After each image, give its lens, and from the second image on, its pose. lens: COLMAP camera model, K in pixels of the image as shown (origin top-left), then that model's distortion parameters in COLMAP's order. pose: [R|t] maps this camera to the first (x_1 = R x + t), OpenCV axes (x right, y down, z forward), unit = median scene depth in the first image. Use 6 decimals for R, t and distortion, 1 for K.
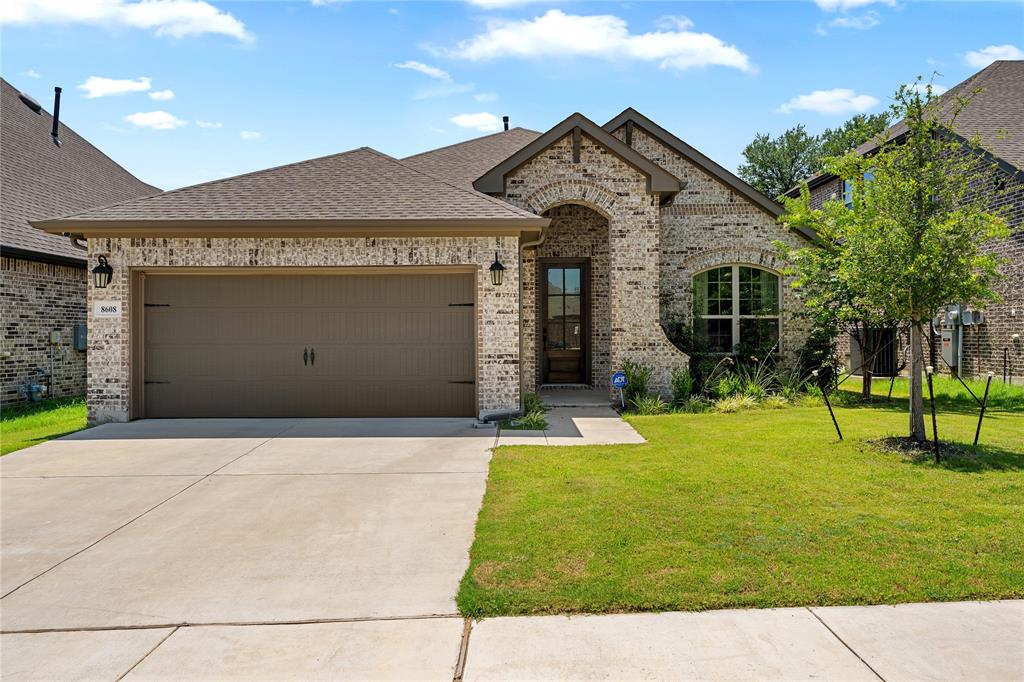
lens RADIAL K [[709.0, 0, 512.0], [0, 709.0, 337.6], [0, 0, 1]] dist [-0.000142, -0.000005]
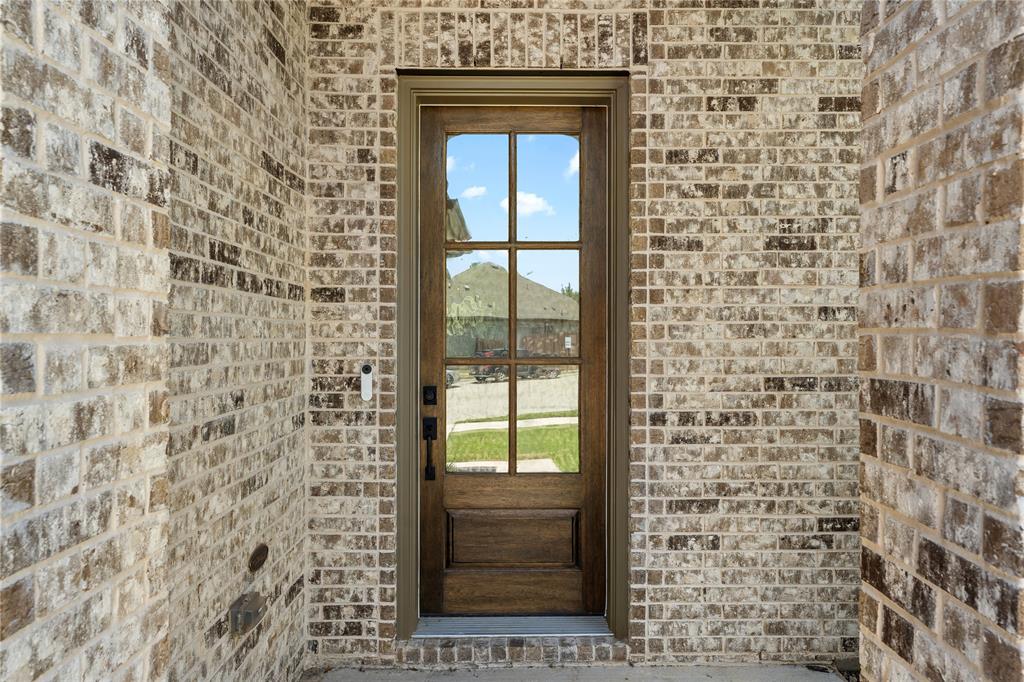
lens RADIAL K [[709.0, 0, 511.8], [0, 709.0, 344.5], [0, 0, 1]] dist [-0.000142, -0.000005]
pose [[0.999653, 0.004906, 0.025896, 0.068420], [-0.004612, 0.999924, -0.011394, -0.024614], [-0.025950, 0.011270, 0.999600, 0.775157]]
